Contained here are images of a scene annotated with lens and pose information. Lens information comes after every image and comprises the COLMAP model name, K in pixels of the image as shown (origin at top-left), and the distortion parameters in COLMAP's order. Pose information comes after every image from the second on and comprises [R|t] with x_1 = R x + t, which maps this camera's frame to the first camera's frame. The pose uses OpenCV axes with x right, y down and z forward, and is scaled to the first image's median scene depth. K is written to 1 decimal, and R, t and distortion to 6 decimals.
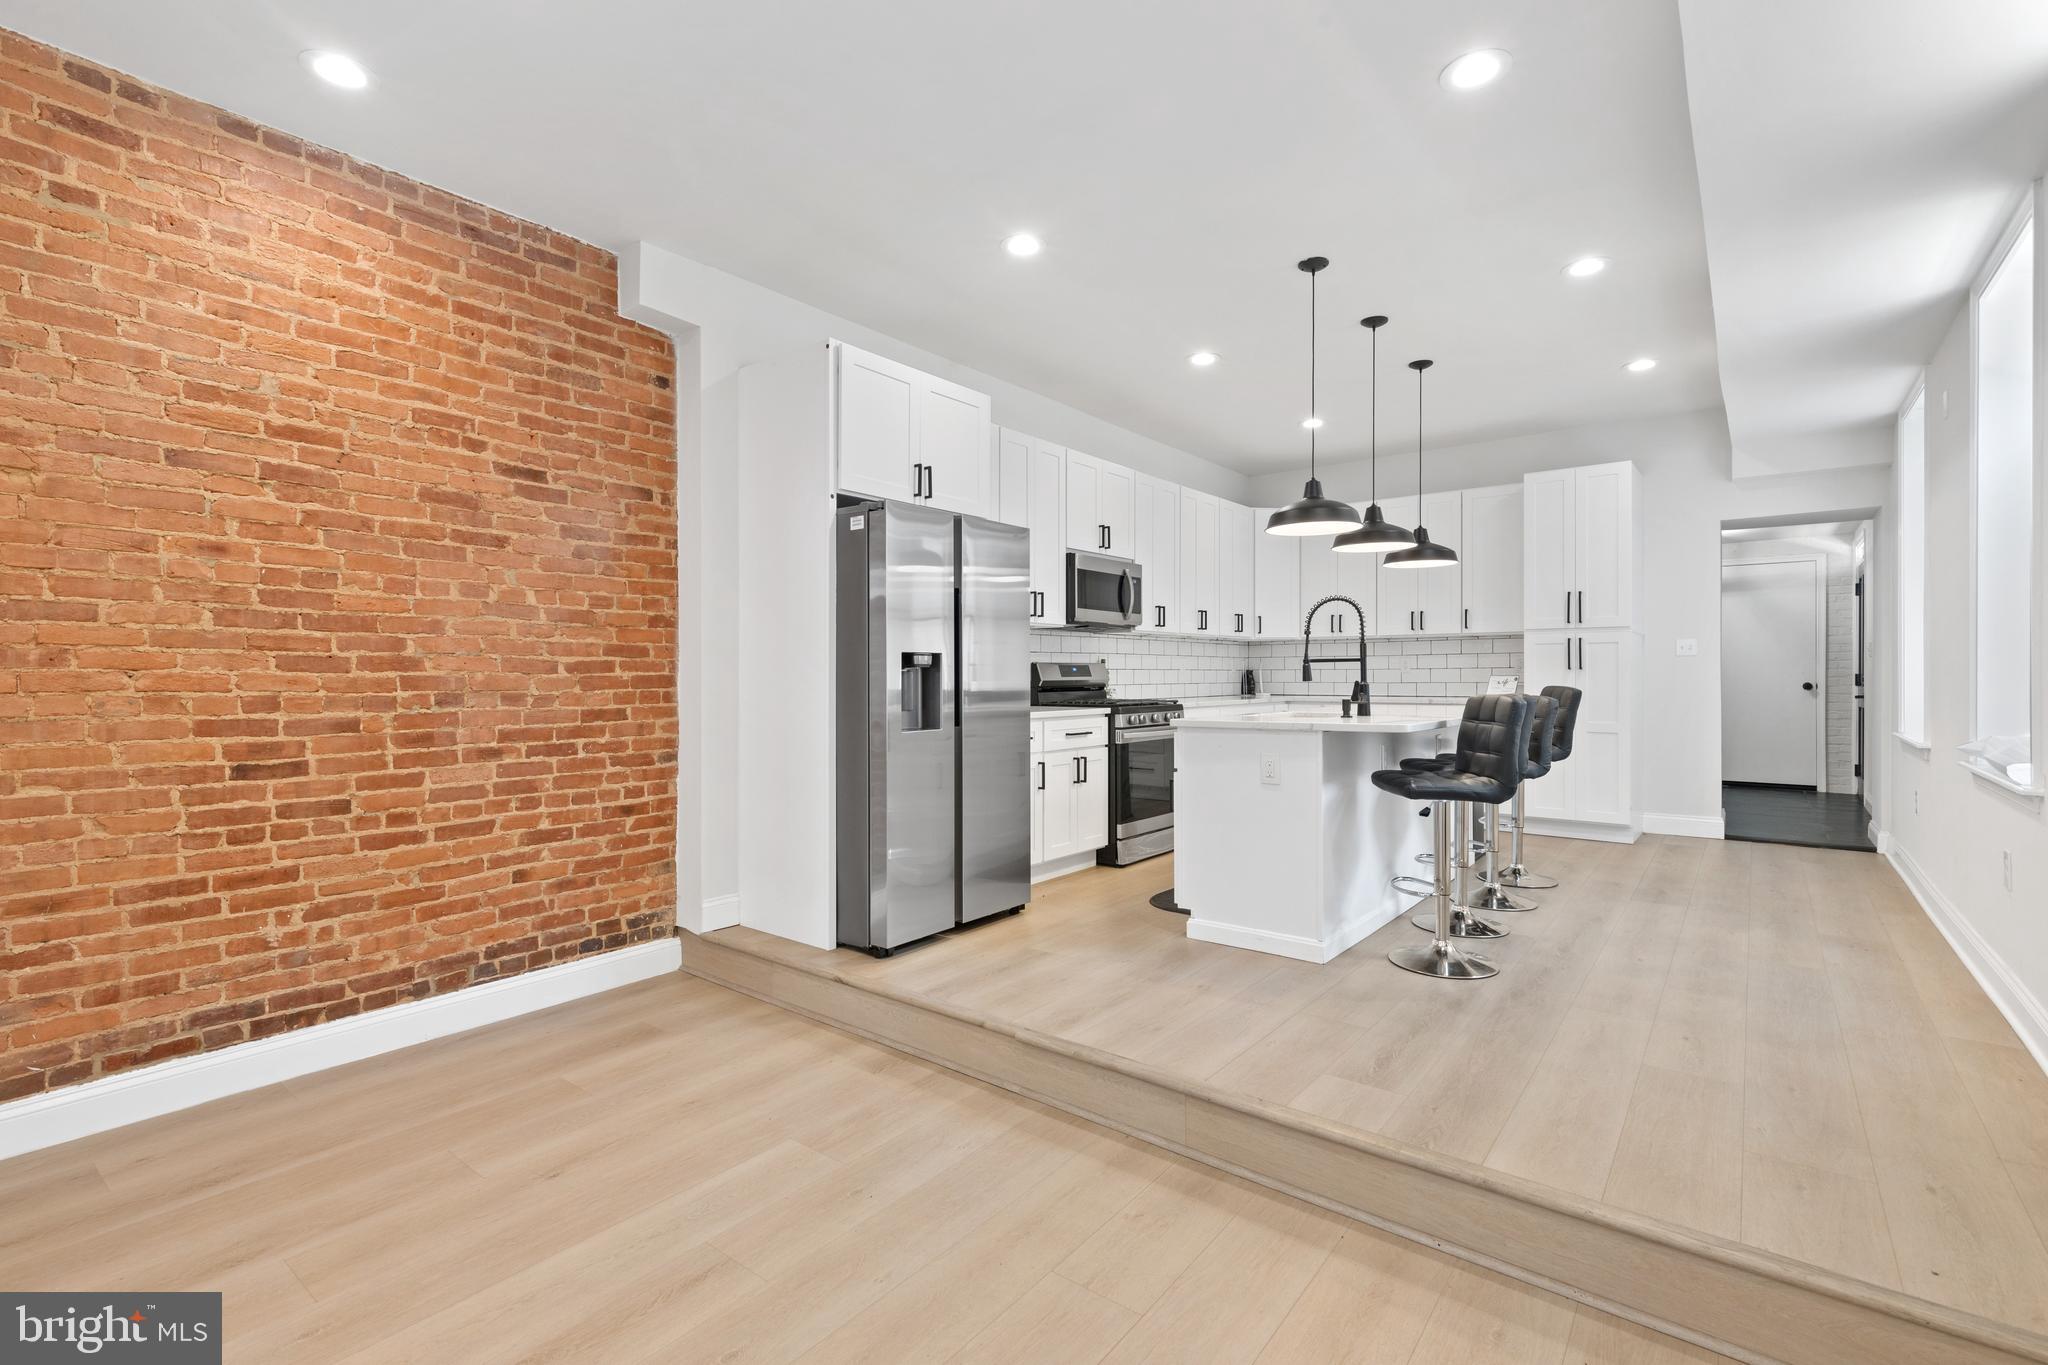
lens RADIAL K [[922.8, 0, 1023.6], [0, 922.8, 680.6], [0, 0, 1]] dist [0.007180, -0.001676]
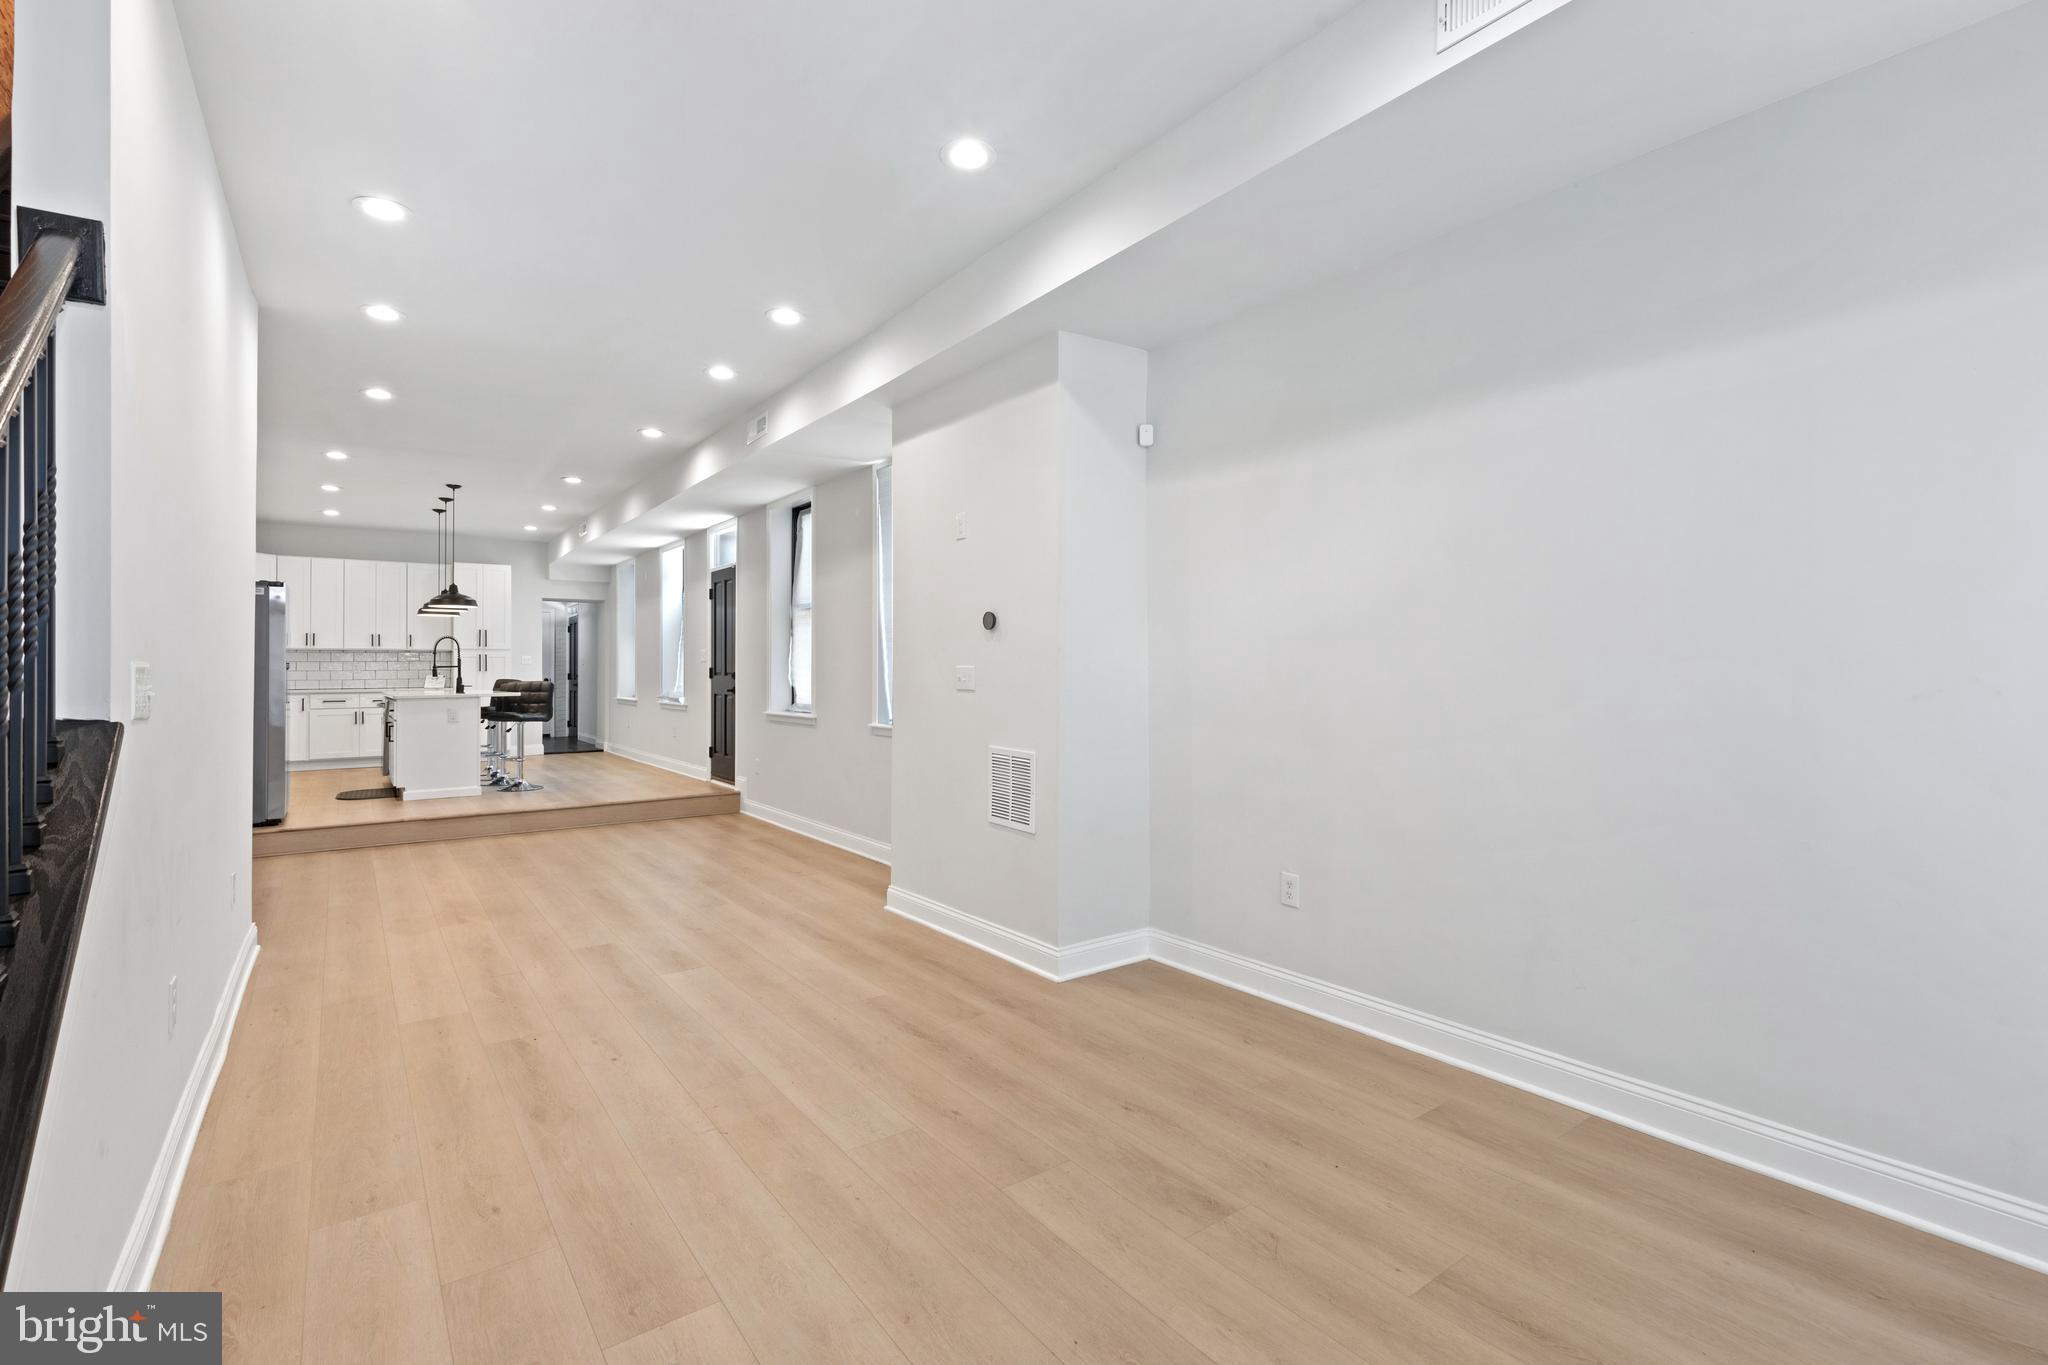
lens RADIAL K [[922.8, 0, 1033.3], [0, 922.8, 660.5], [0, 0, 1]] dist [0.007180, -0.001676]
pose [[0.264809, 0.012213, 0.964224, -1.422045], [0.009926, 0.999832, -0.015389, 0.010309], [-0.964250, 0.013646, 0.264643, -0.893176]]
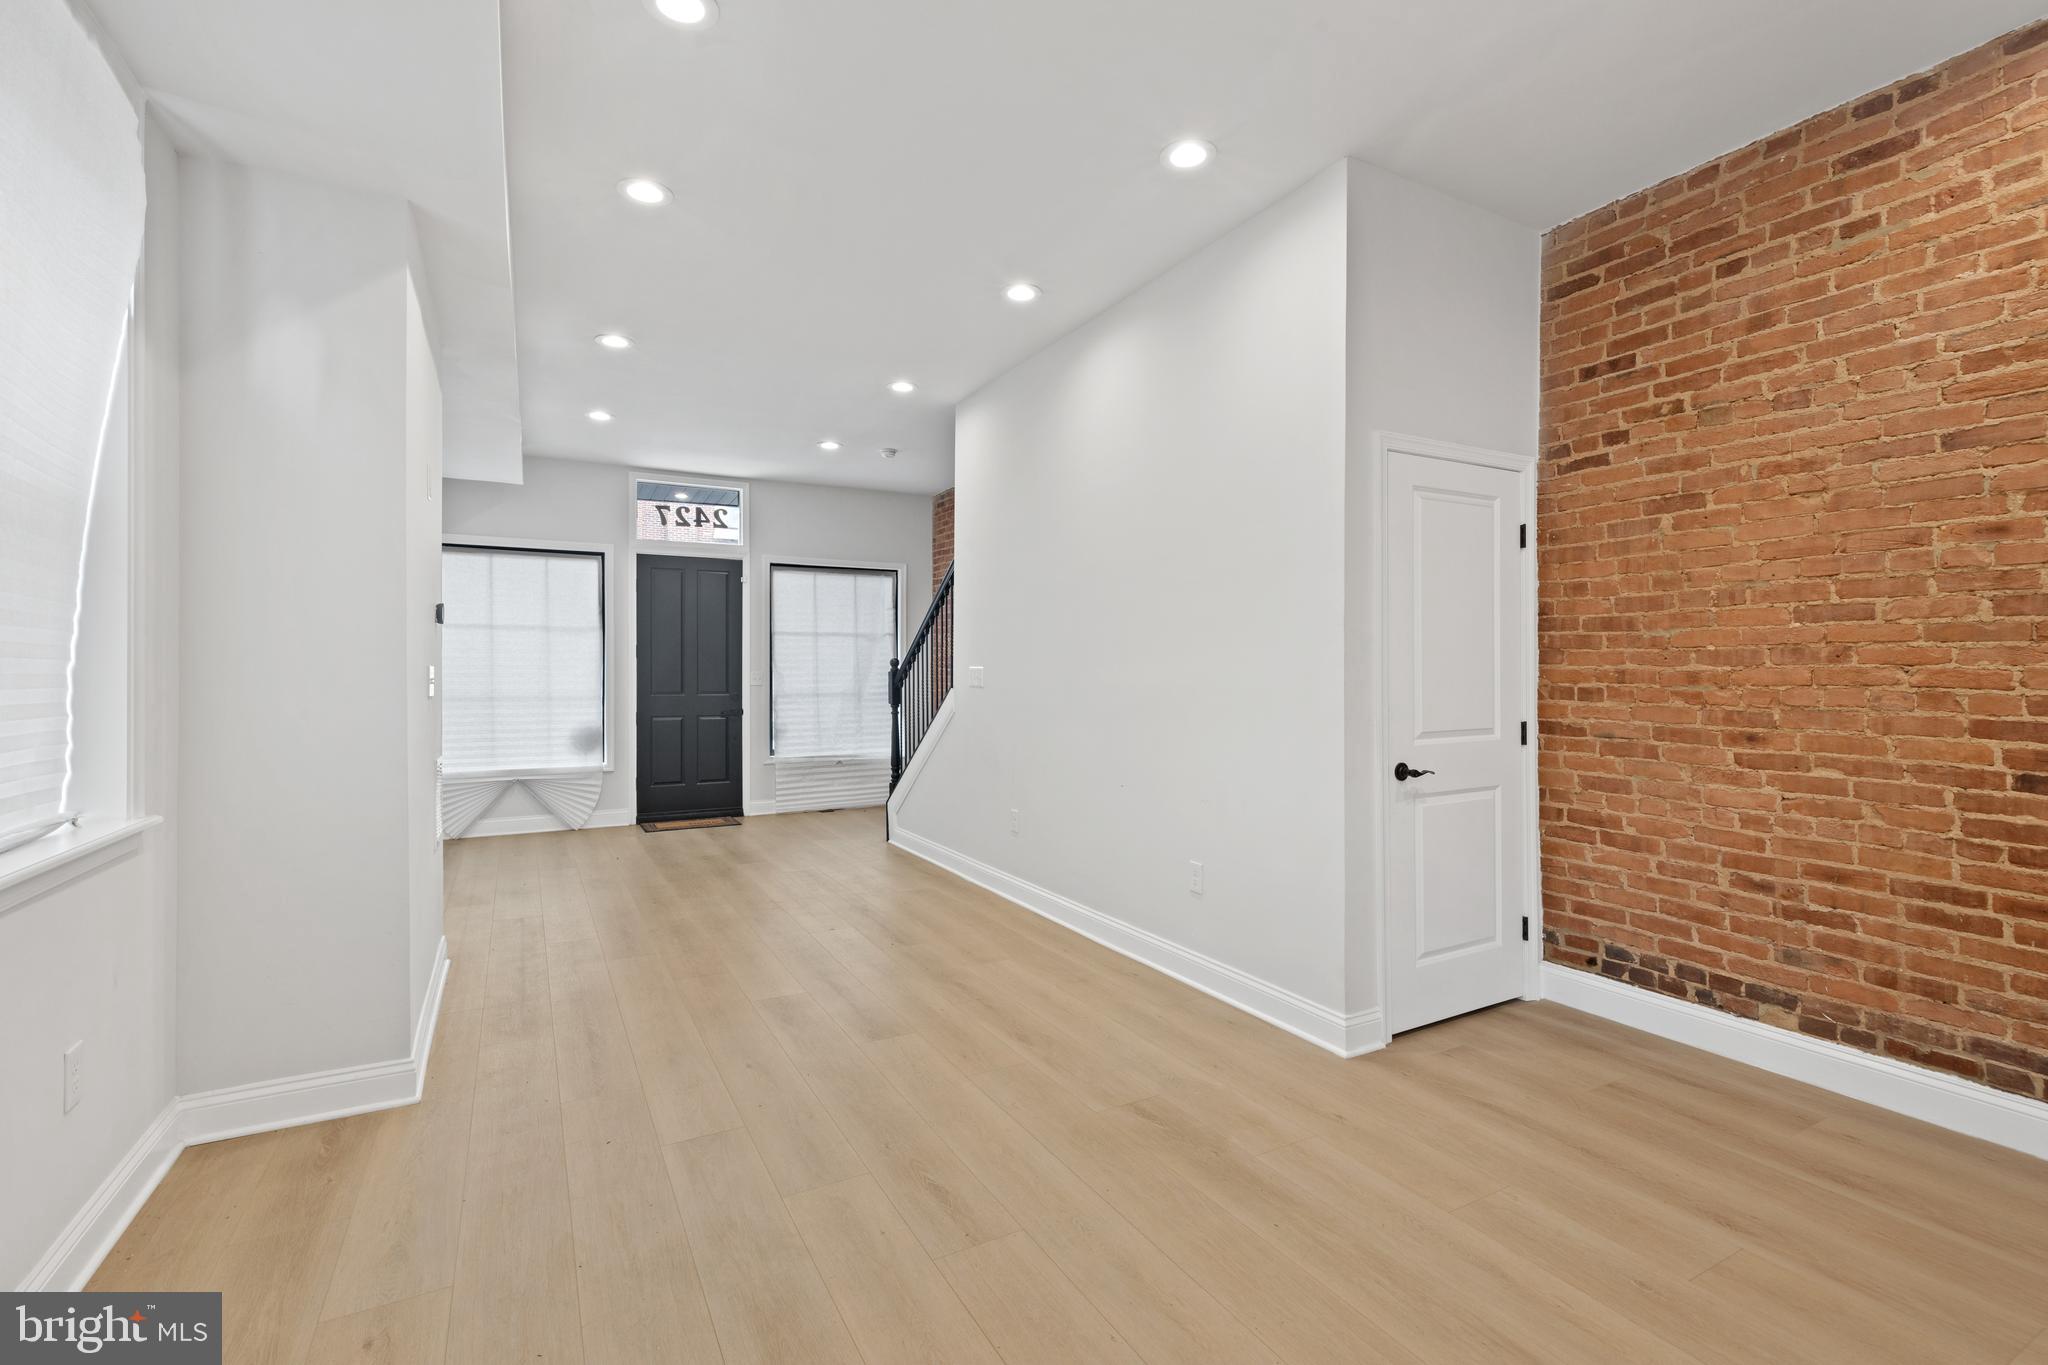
lens RADIAL K [[922.8, 0, 1036.6], [0, 922.8, 668.8], [0, 0, 1]] dist [0.007180, -0.001676]
pose [[-0.388174, 0.000716, -0.921586, 0.226292], [-0.005438, 0.999981, 0.003067, -0.003733], [0.921570, 0.006203, -0.388163, 0.353111]]
